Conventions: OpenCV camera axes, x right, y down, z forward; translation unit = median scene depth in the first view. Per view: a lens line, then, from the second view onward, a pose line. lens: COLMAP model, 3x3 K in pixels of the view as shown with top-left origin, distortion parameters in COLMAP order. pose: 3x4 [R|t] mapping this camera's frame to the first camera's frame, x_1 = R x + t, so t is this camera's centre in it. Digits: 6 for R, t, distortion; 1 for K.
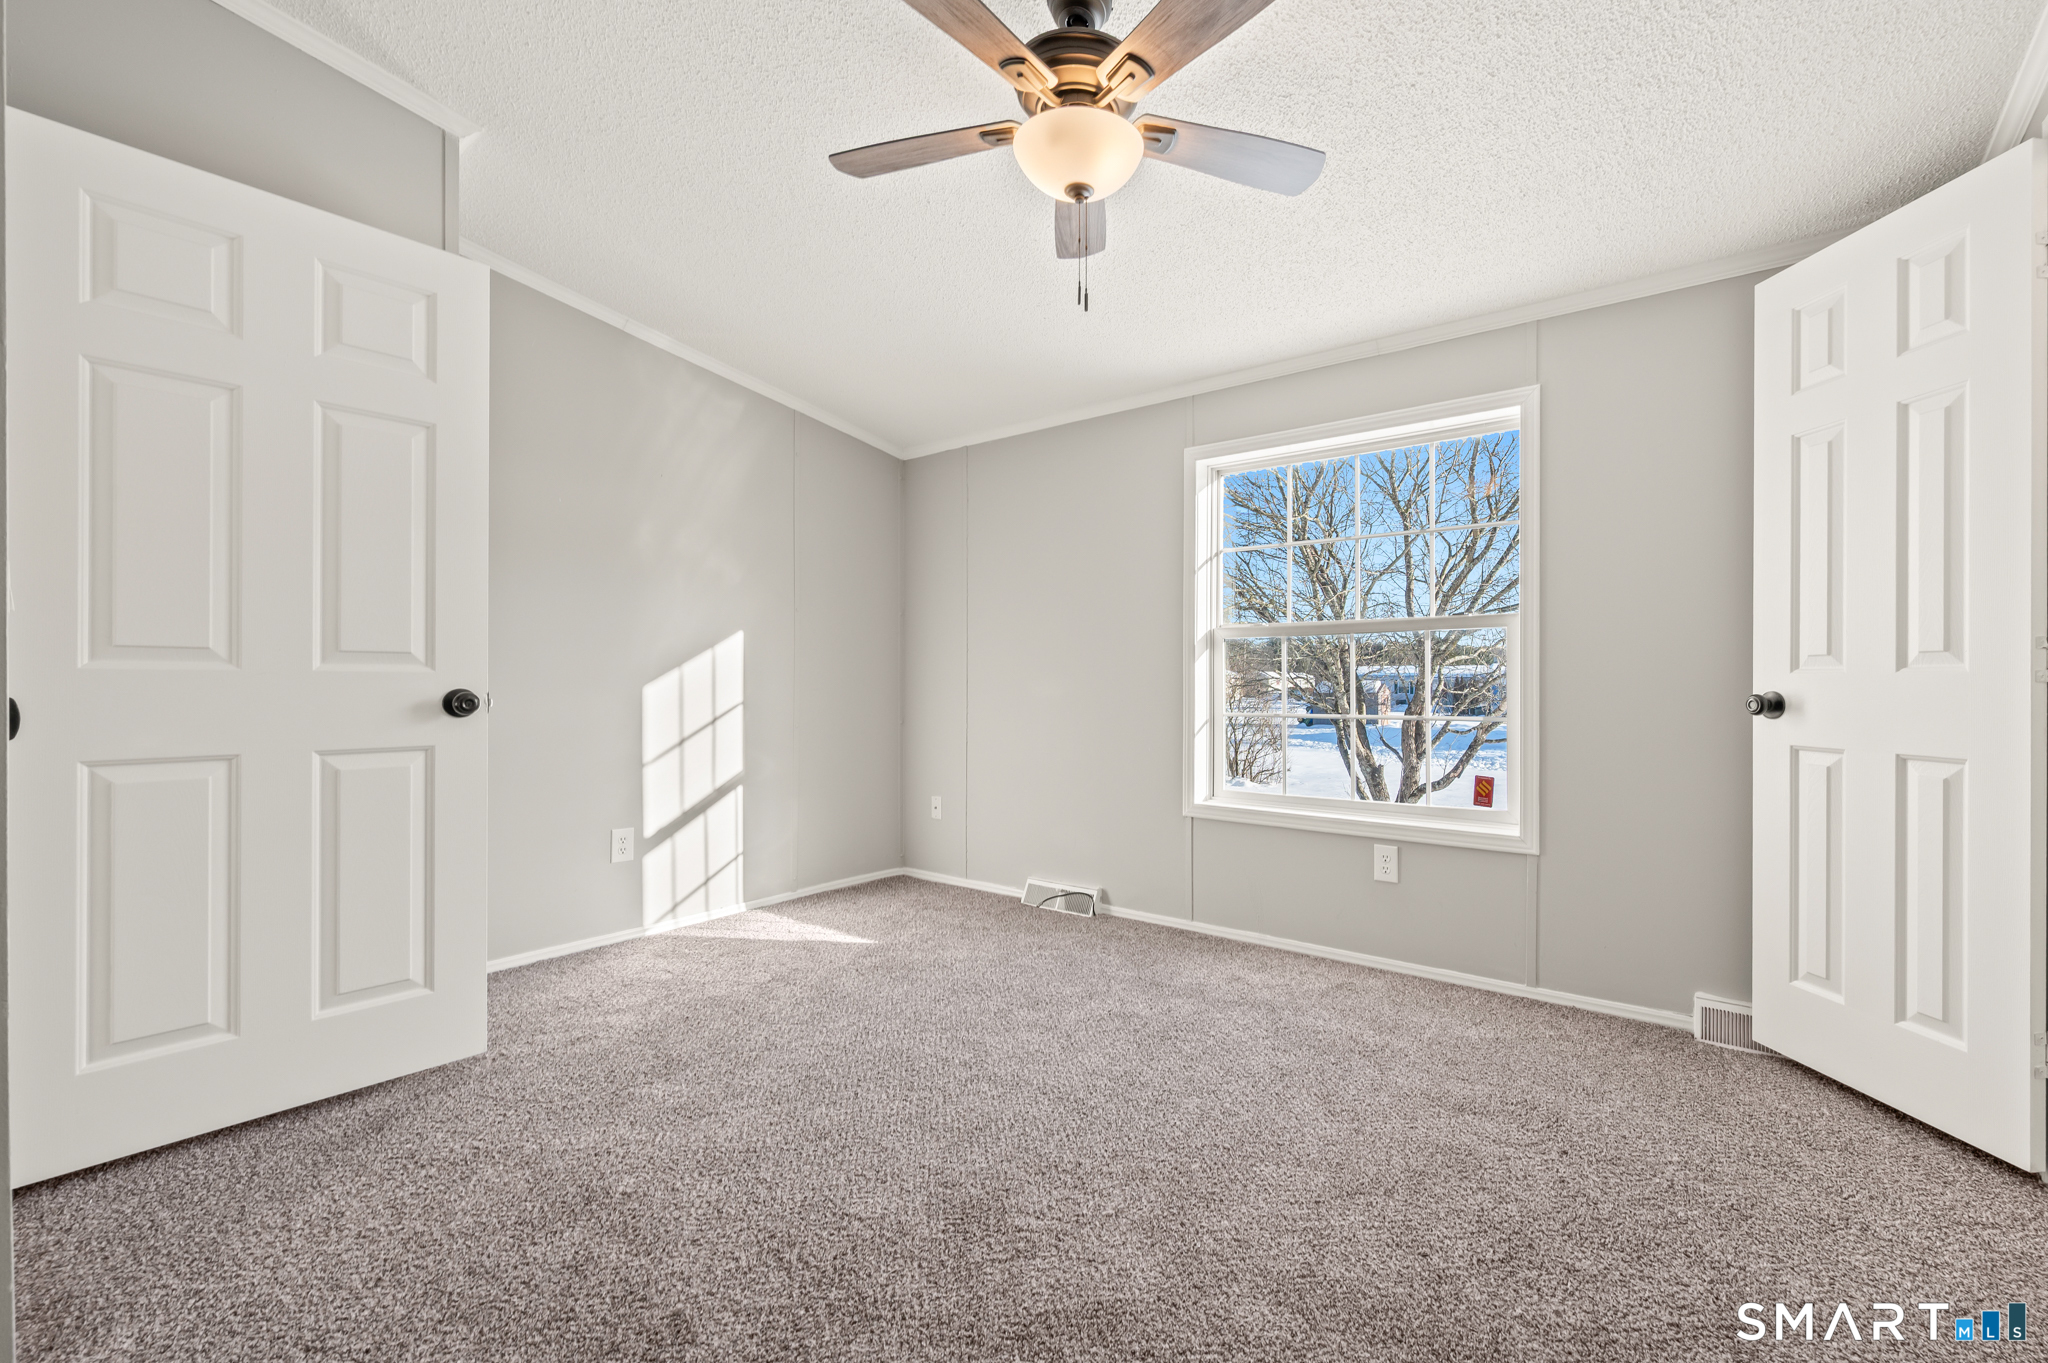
lens RADIAL K [[897.5, 0, 941.8], [0, 897.5, 674.8], [0, 0, 1]] dist [-0.001253, -0.000032]
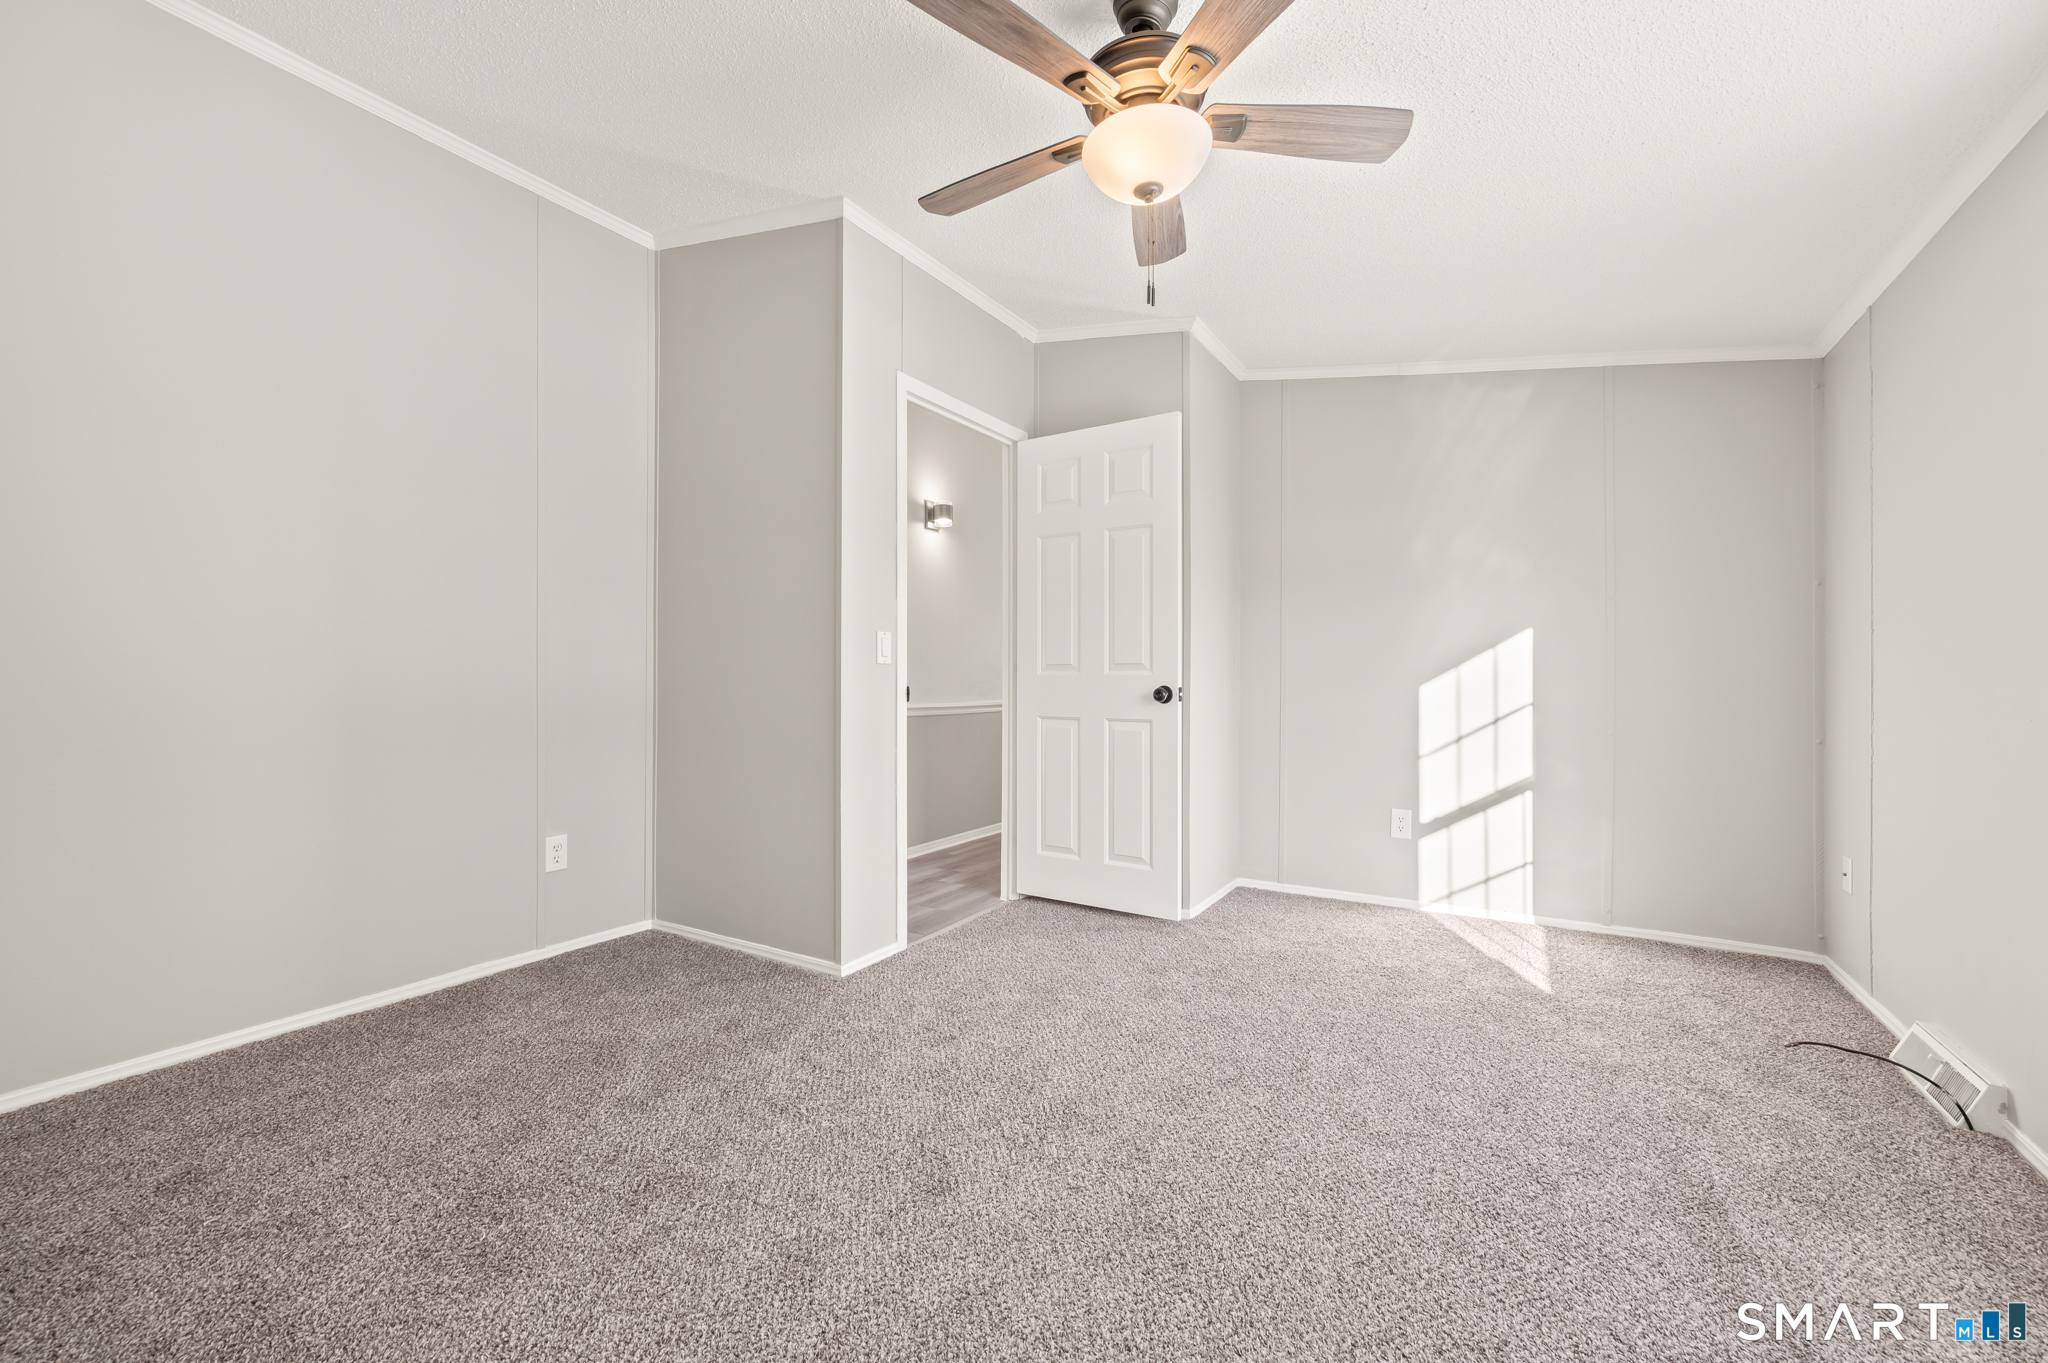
lens RADIAL K [[750.6, 0, 1066.4], [0, 750.6, 682.2], [0, 0, 1]] dist [-0.000092, 0.000145]
pose [[0.178456, -0.000835, -0.983948, 0.498077], [0.004332, 0.999991, -0.000063, 0.006261], [0.983938, -0.004251, 0.178458, 0.399212]]
